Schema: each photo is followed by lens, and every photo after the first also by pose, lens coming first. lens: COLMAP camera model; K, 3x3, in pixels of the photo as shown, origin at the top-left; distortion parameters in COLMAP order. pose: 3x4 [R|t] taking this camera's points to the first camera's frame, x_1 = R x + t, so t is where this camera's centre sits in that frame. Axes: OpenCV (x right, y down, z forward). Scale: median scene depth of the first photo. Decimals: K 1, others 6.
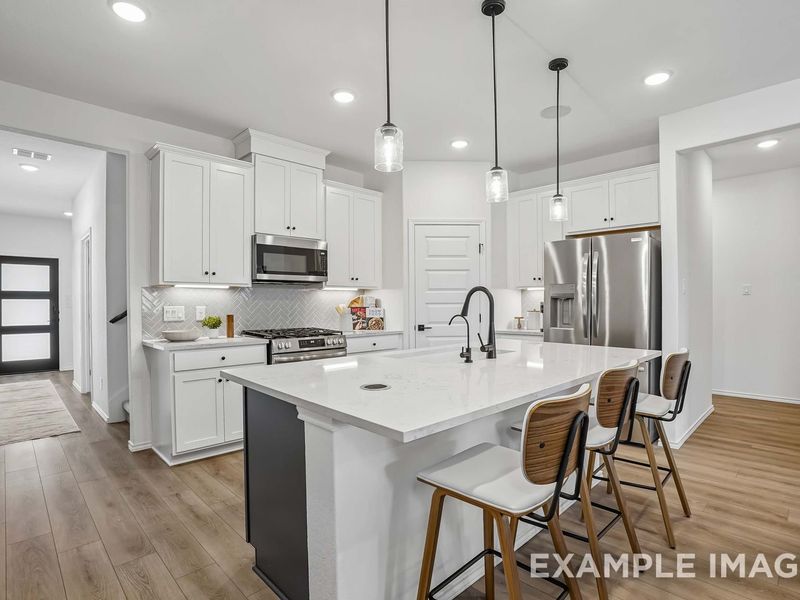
lens RADIAL K [[420.0, 0, 401.4], [0, 420.0, 295.4], [0, 0, 1]] dist [-0.040124, 0.001543]
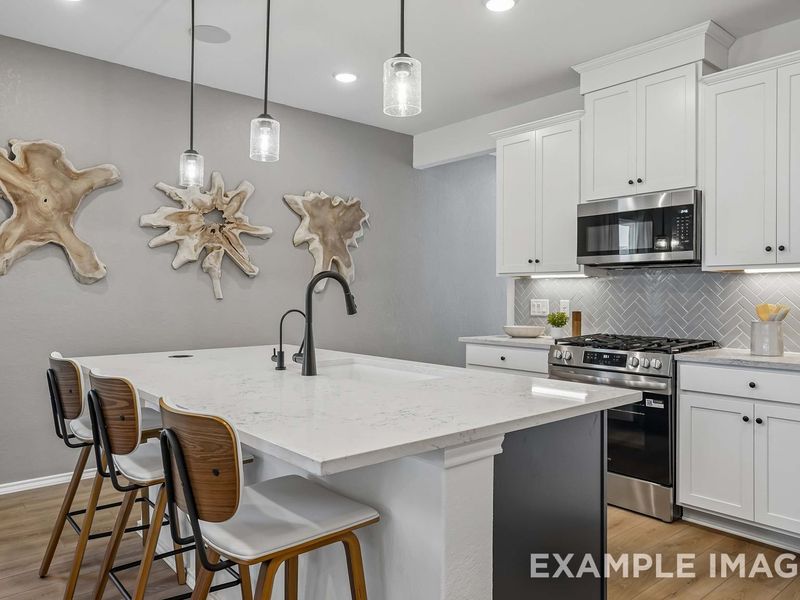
lens RADIAL K [[609.5, 0, 400.0], [0, 609.5, 300.0], [0, 0, 1]] dist [-0.001927, 0.000711]
pose [[-0.006082, 0.012396, -0.999905, 0.988087], [0.007636, 0.999895, 0.012349, 0.012375], [0.999952, -0.007560, -0.006176, 0.934255]]
